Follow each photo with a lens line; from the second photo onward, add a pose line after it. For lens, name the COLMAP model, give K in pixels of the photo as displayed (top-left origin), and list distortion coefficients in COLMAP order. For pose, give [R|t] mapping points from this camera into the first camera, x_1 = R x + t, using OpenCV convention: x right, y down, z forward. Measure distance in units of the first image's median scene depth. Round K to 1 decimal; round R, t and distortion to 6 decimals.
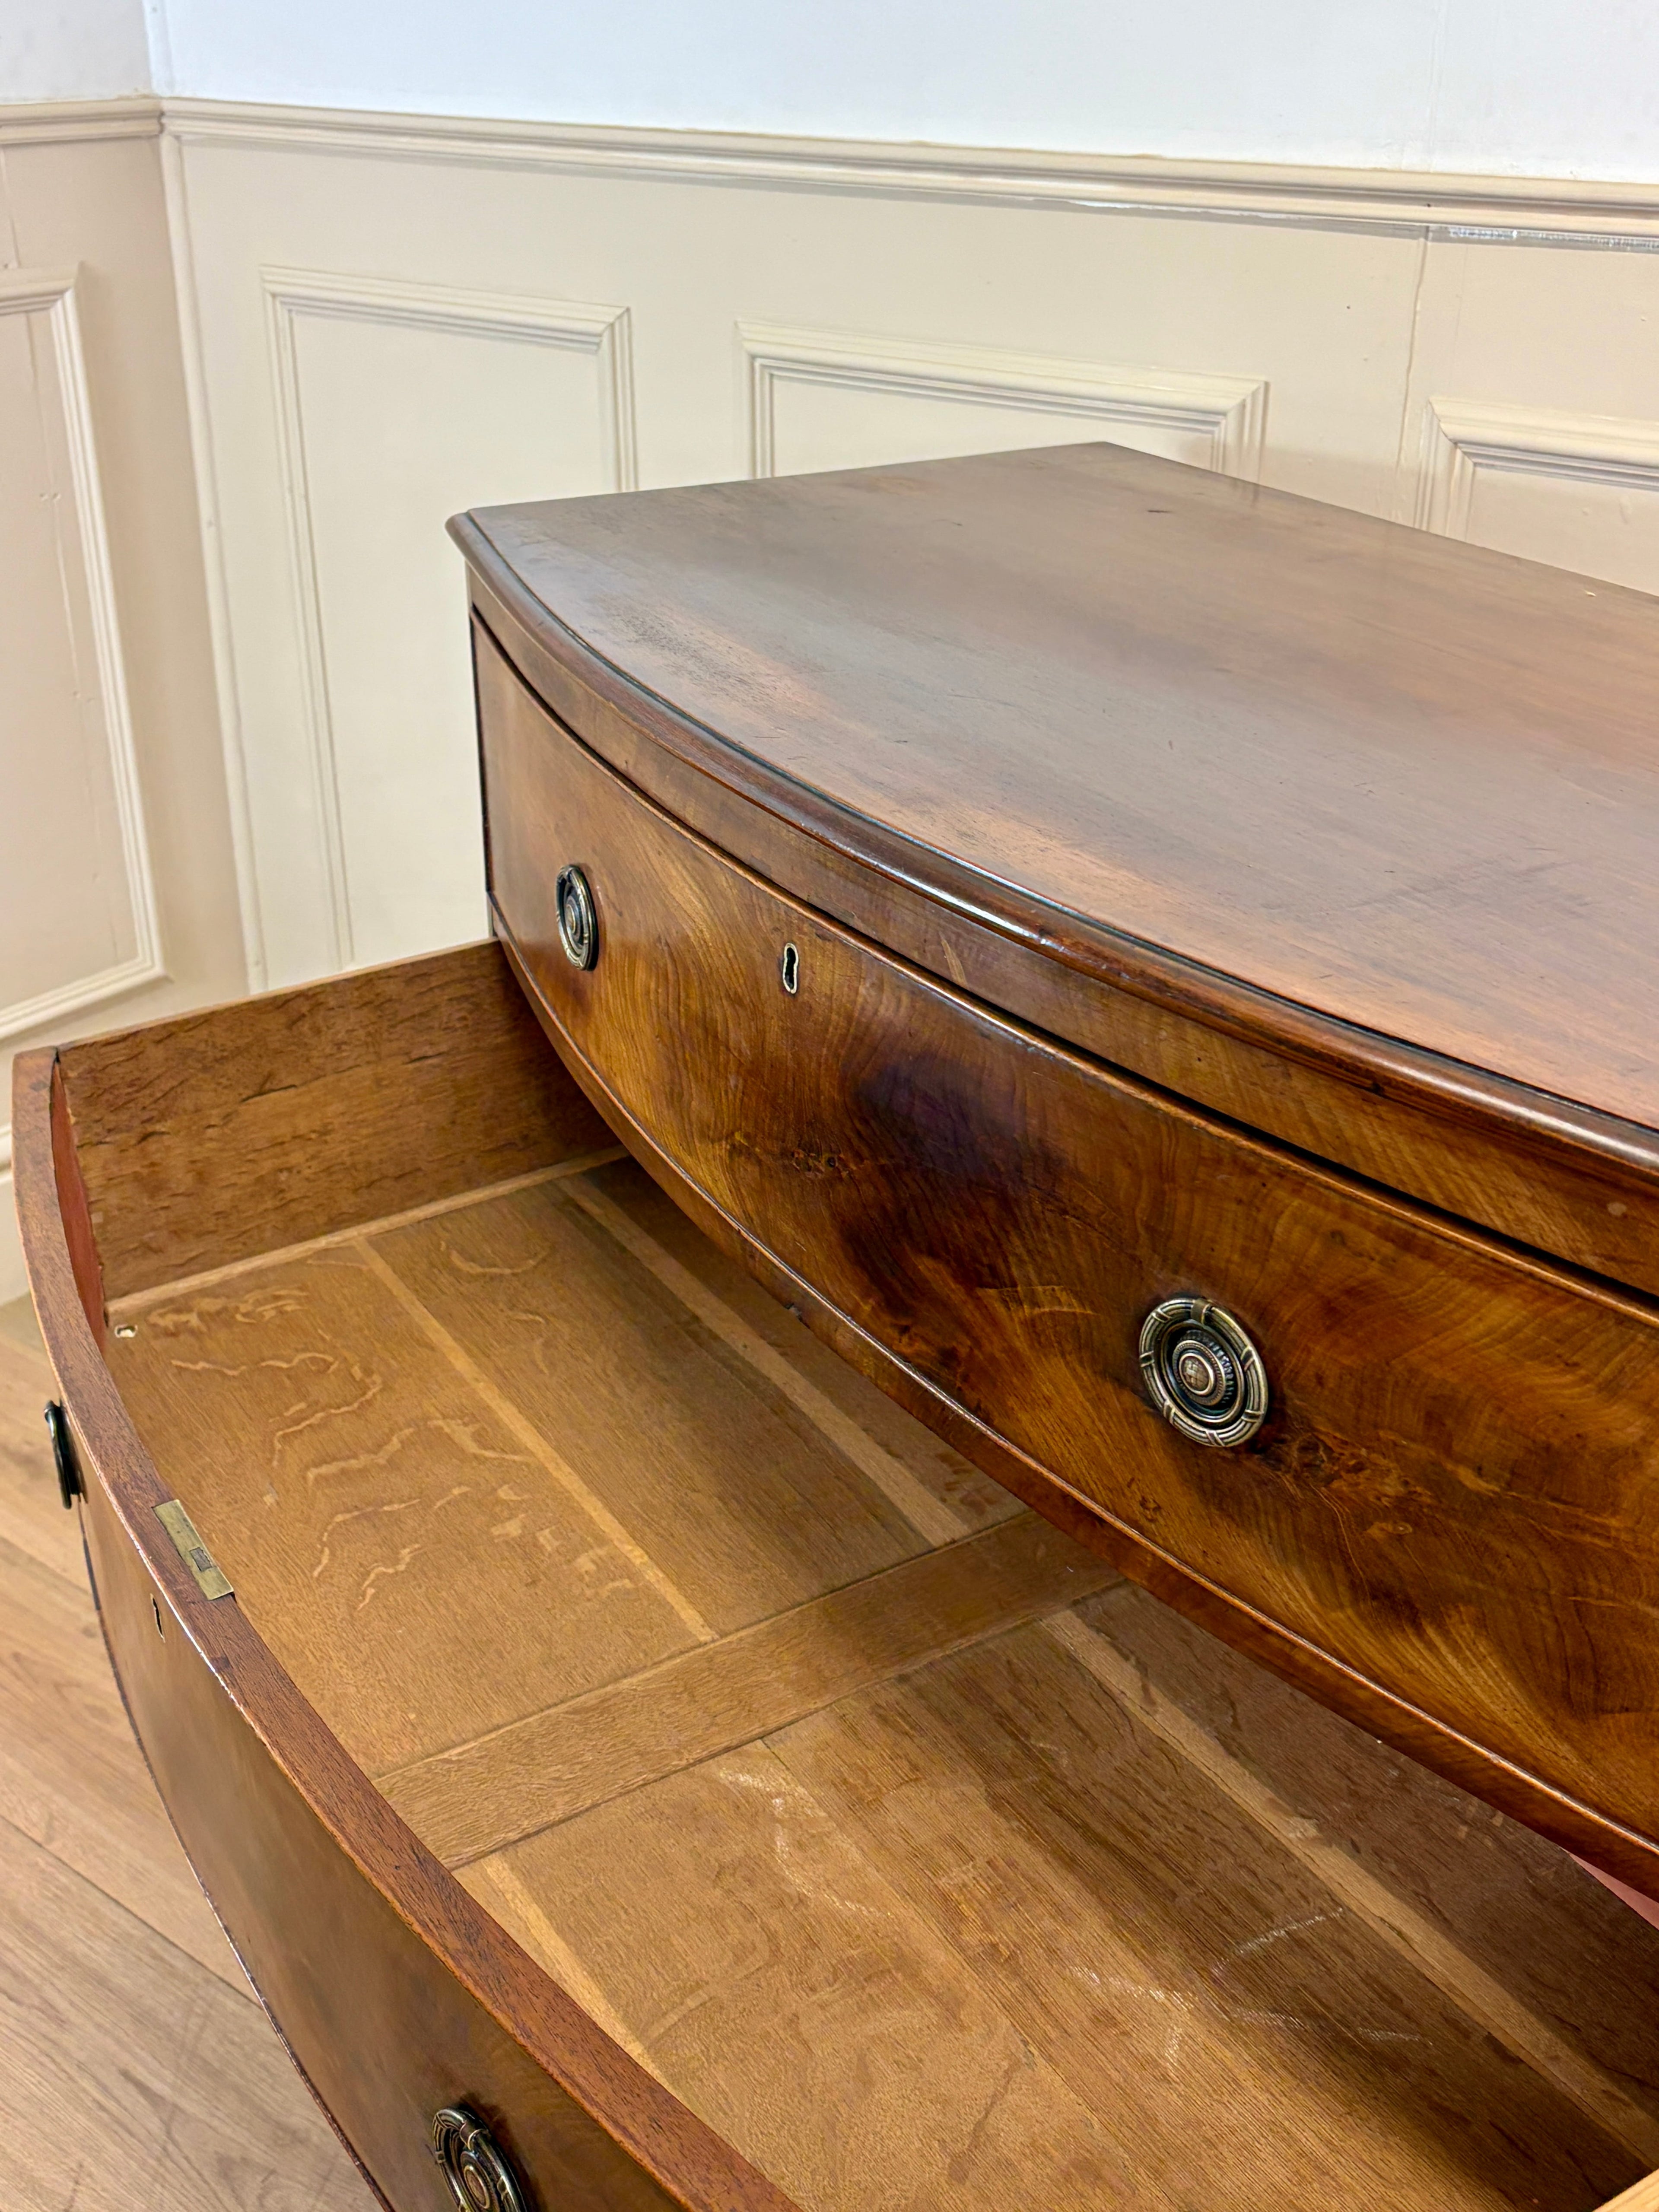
lens RADIAL K [[2335.5, 0, 817.3], [0, 2335.5, 1095.6], [0, 0, 1]] dist [0.156986, -0.538839]
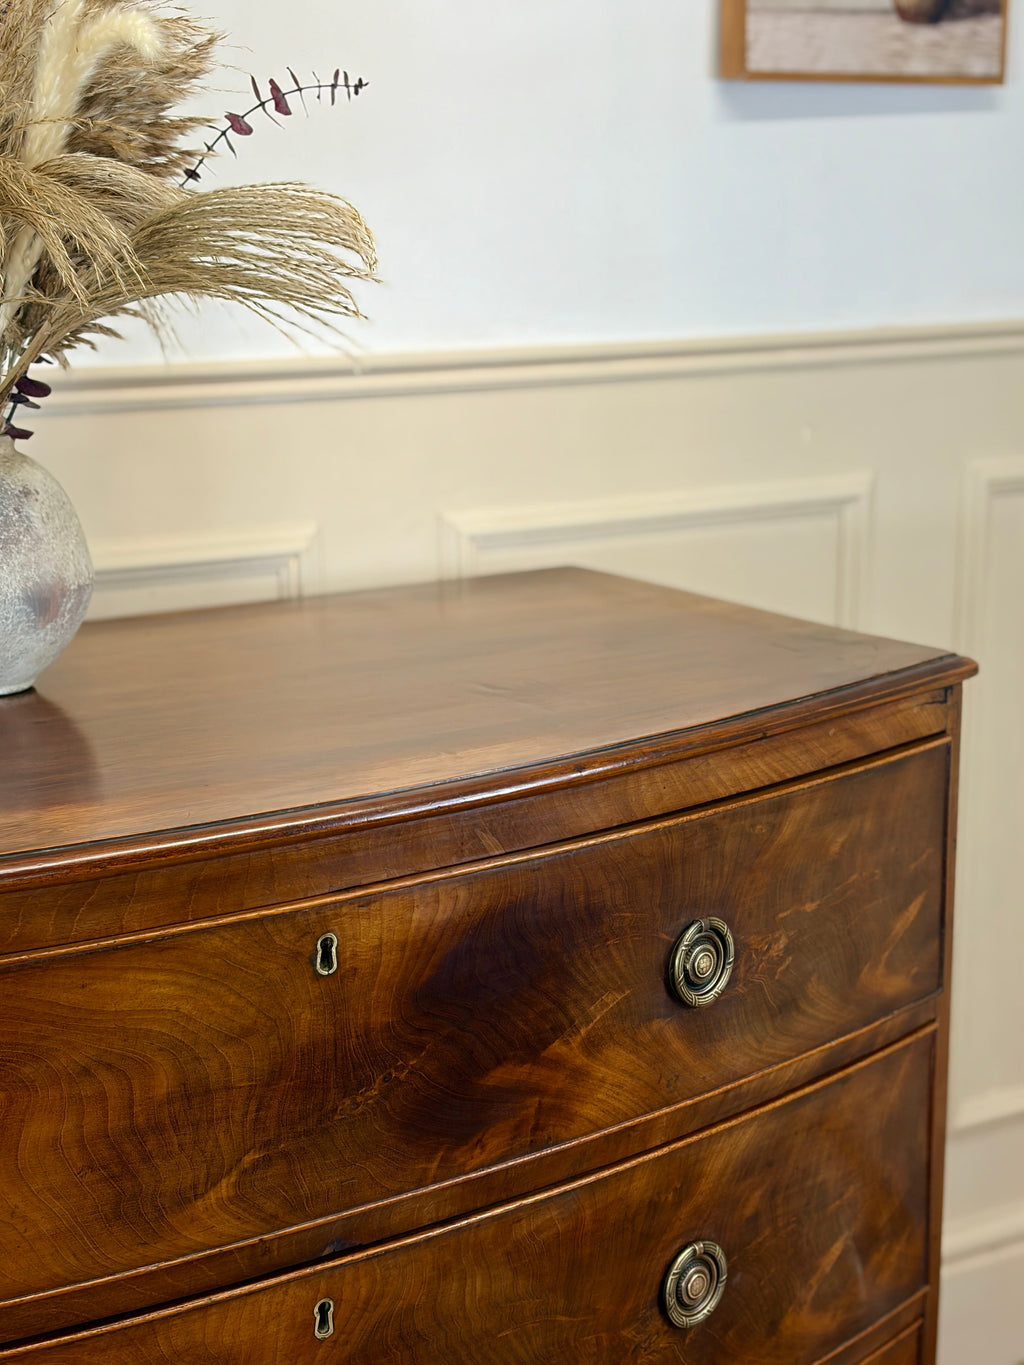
lens RADIAL K [[2223.7, 0, 513.2], [0, 2223.7, 678.9], [0, 0, 1]] dist [0.227272, -0.942096]
pose [[-0.043047, -0.223544, 0.973743, -1.328012], [0.438493, 0.871527, 0.219463, -0.465708], [-0.897703, 0.436427, 0.060506, 0.911287]]
